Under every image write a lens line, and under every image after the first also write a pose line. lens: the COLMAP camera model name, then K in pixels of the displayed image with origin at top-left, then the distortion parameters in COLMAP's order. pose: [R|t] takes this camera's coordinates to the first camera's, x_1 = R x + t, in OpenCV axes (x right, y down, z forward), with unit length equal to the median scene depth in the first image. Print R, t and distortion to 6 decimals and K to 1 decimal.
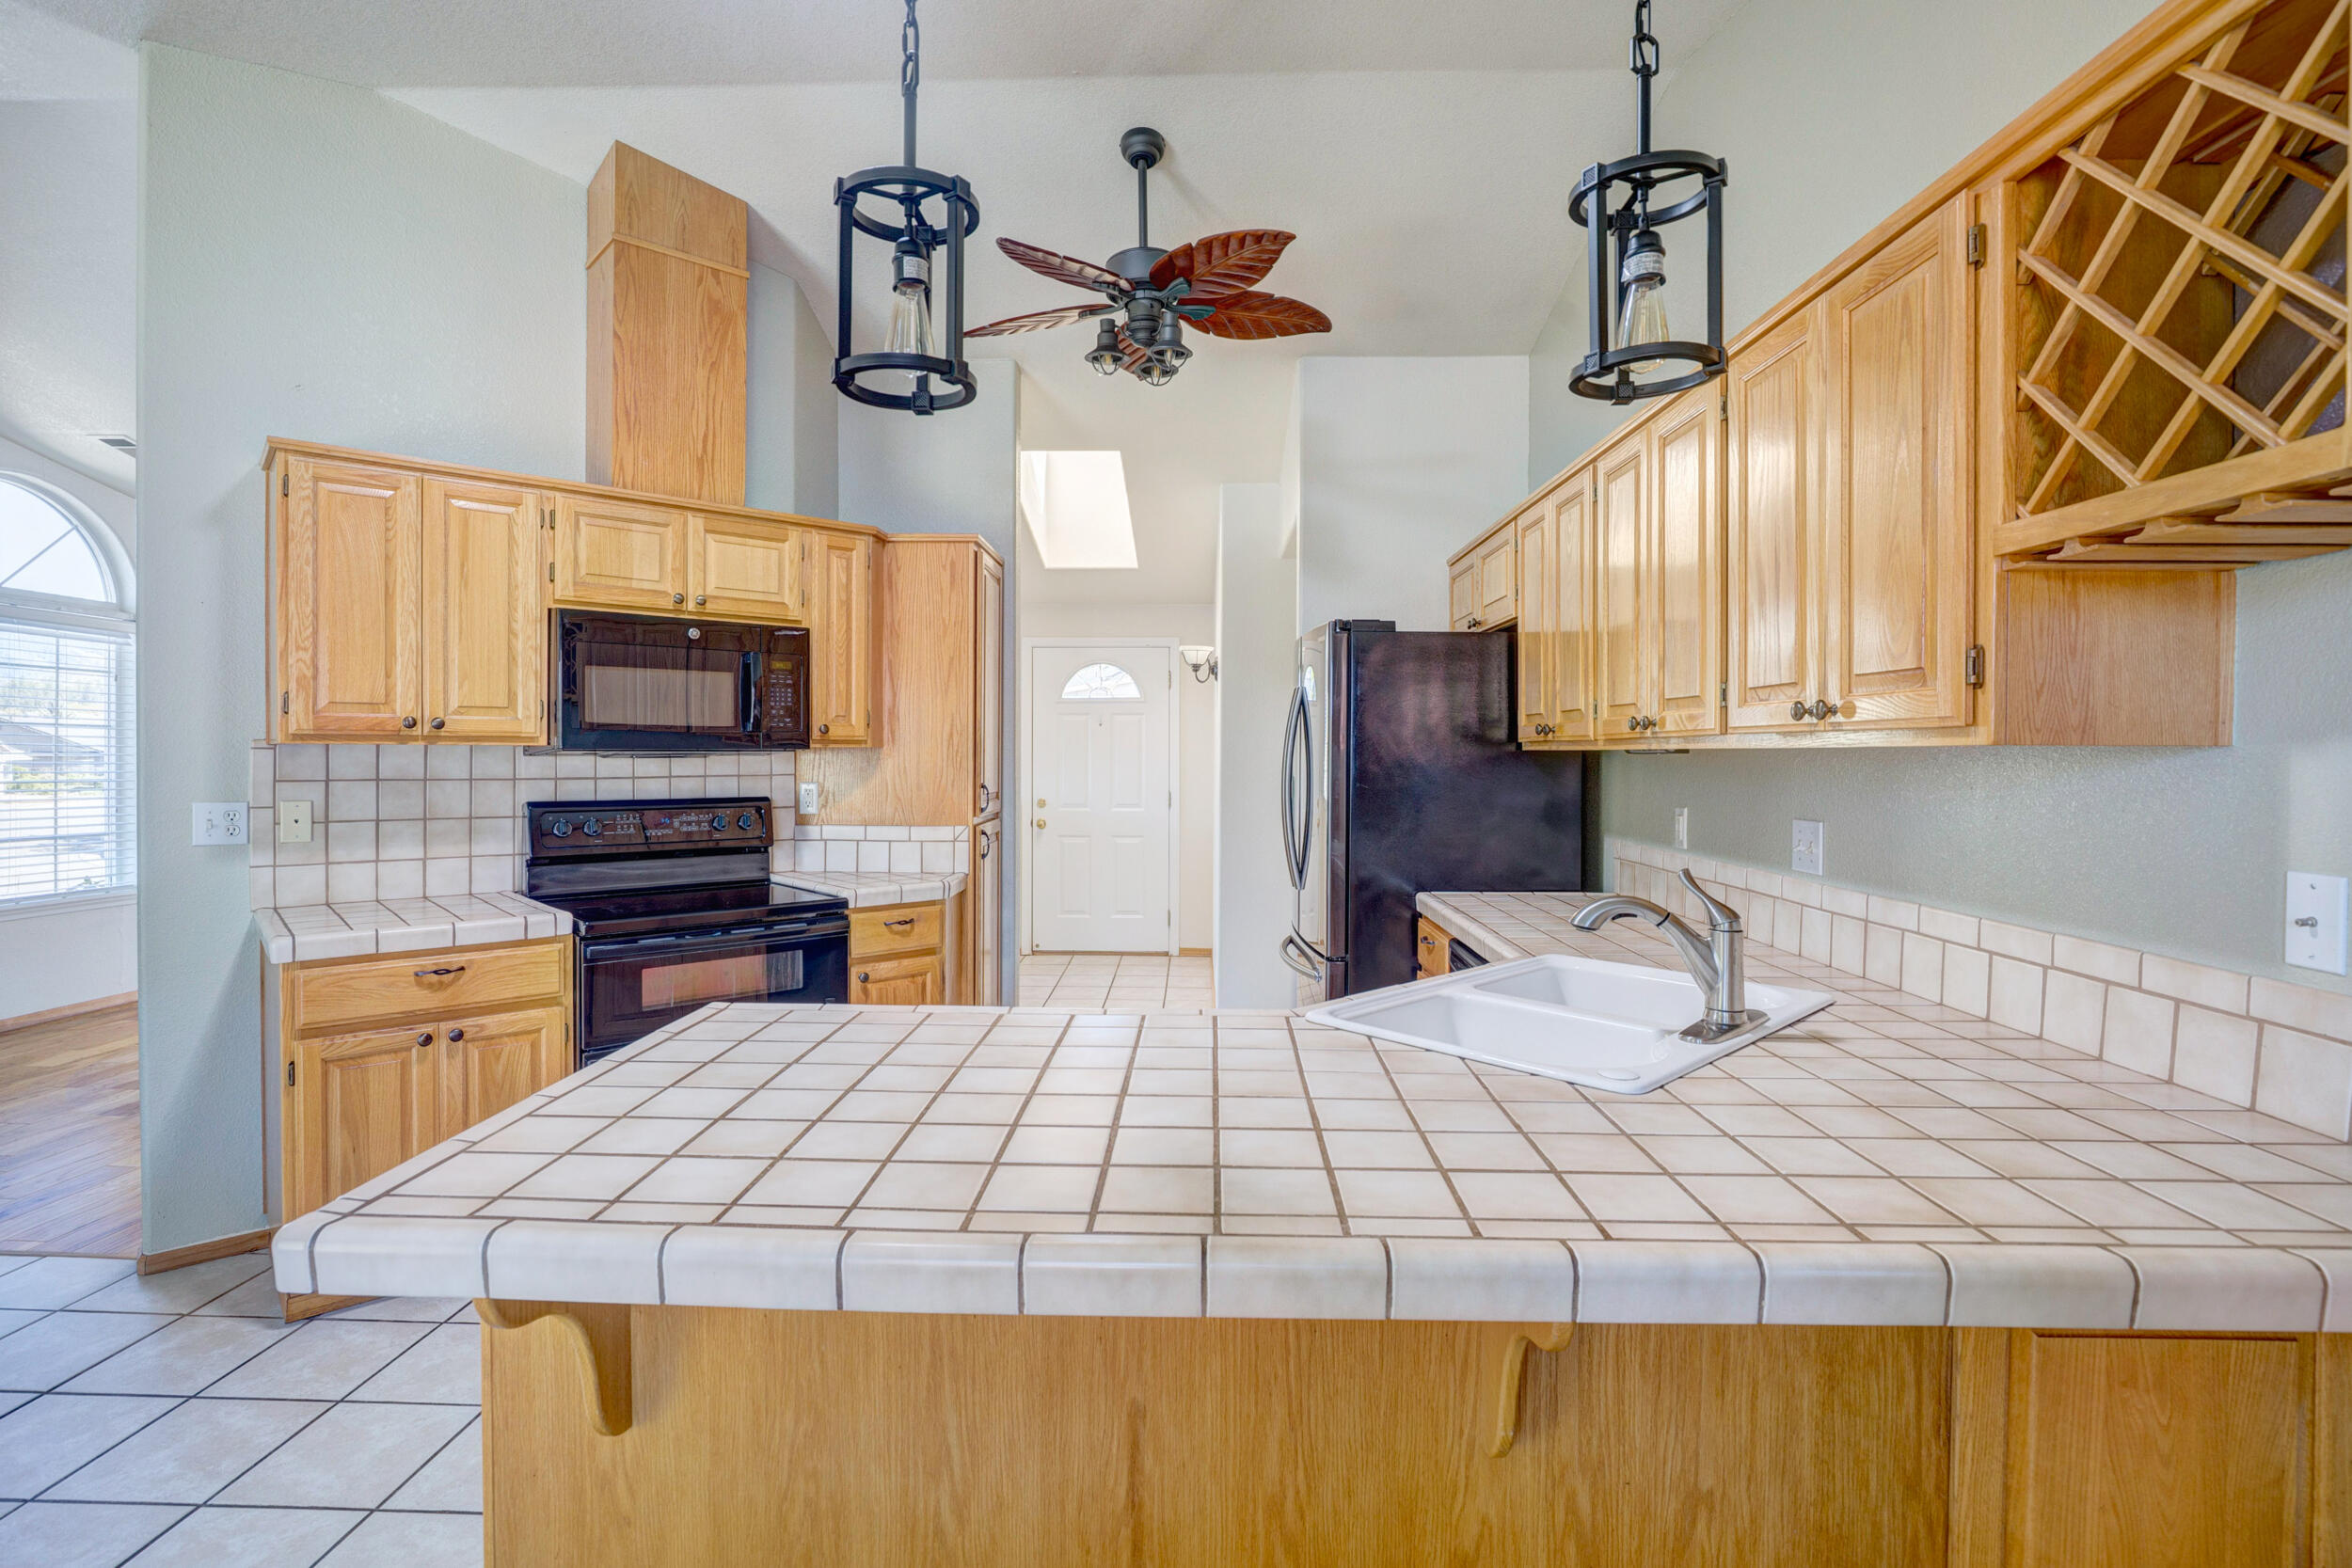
lens RADIAL K [[1103.9, 0, 1177.4], [0, 1103.9, 771.4], [0, 0, 1]] dist [-0.003943, -0.000197]
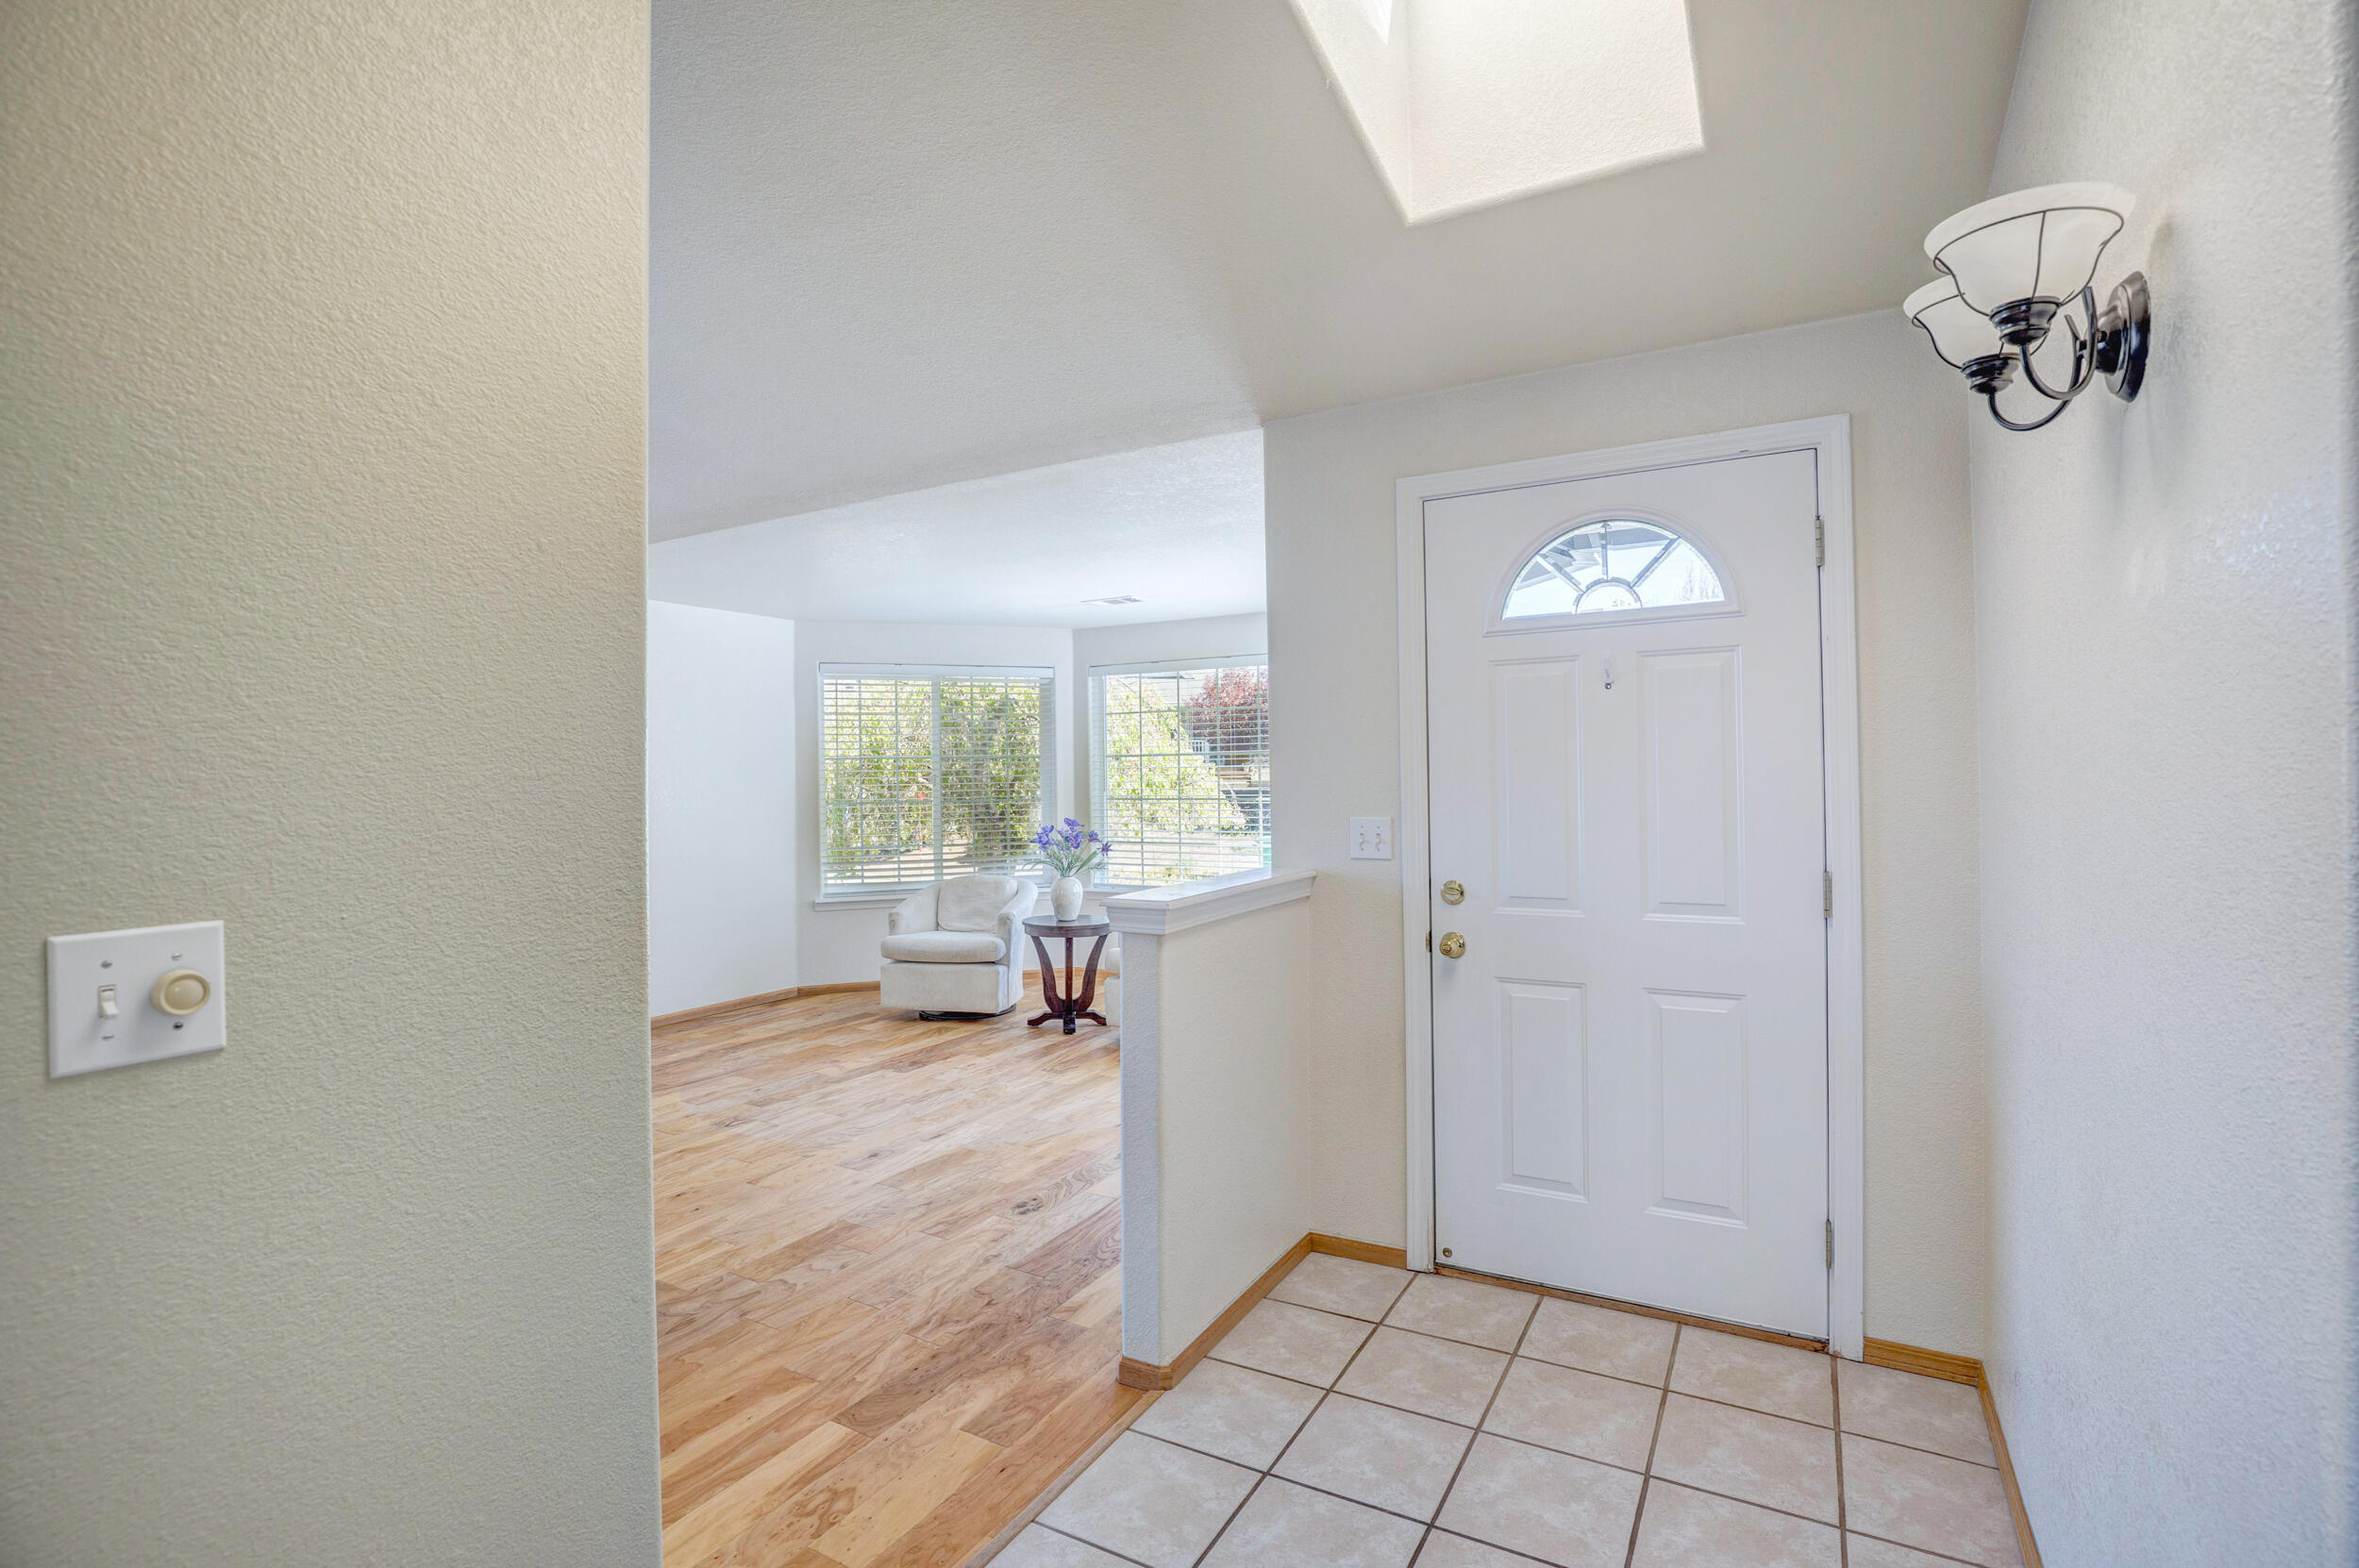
lens RADIAL K [[1107.2, 0, 1180.9], [0, 1107.2, 771.4], [0, 0, 1]] dist [-0.003943, -0.000197]
pose [[0.880862, -0.015671, -0.473114, -0.045539], [0.010358, 0.999851, -0.013834, -0.023292], [0.473260, 0.007285, 0.880892, 1.352011]]
